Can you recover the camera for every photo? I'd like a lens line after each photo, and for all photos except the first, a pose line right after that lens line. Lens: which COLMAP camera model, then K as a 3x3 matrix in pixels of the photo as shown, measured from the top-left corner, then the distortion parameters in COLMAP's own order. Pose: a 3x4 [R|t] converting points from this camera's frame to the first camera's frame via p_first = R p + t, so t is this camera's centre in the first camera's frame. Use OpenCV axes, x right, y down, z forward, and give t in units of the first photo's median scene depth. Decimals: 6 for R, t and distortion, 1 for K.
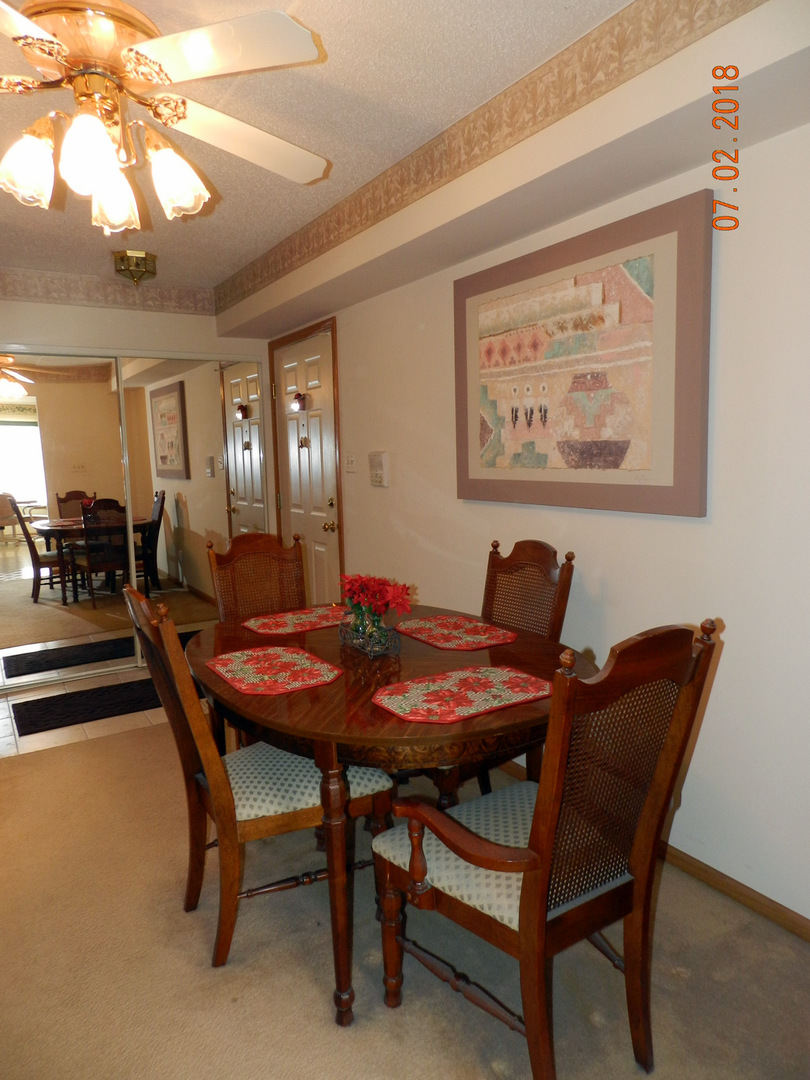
lens RADIAL K [[731.3, 0, 405.0], [0, 731.3, 540.0], [0, 0, 1]] dist [0.019890, -0.001645]
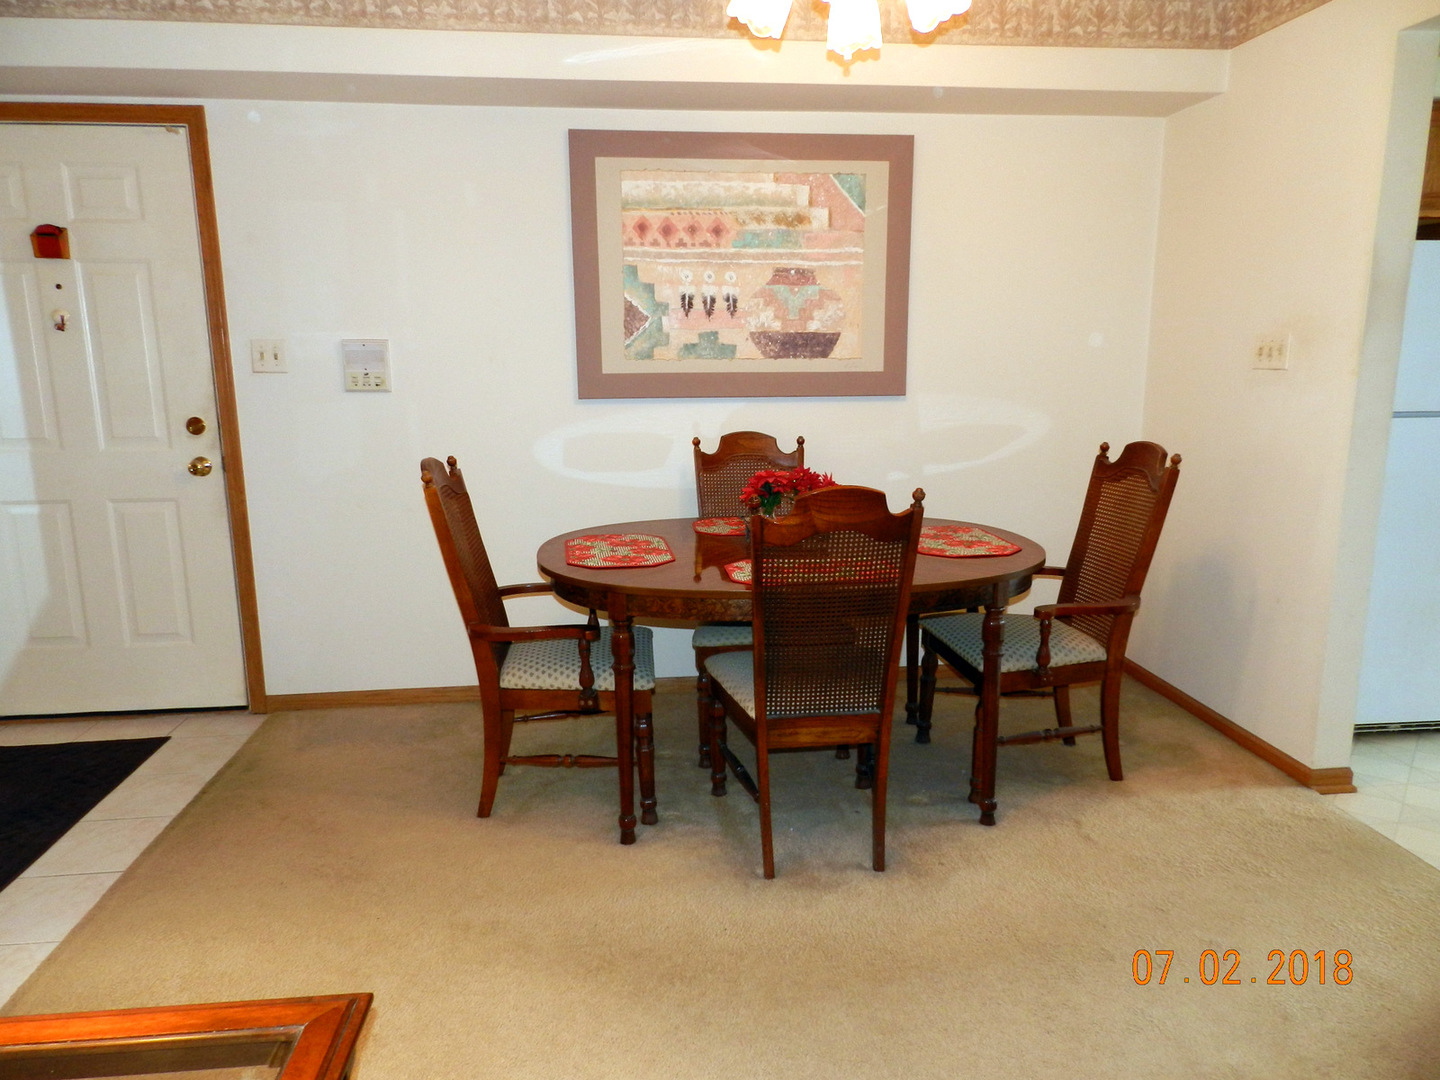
lens RADIAL K [[975.0, 0, 720.0], [0, 975.0, 540.0], [0, 0, 1]] dist [0.019890, -0.001645]
pose [[0.423984, -0.153288, 0.892603, -1.068342], [0.106425, 0.987177, 0.118978, -0.015572], [-0.899395, 0.044551, 0.434861, 0.464813]]
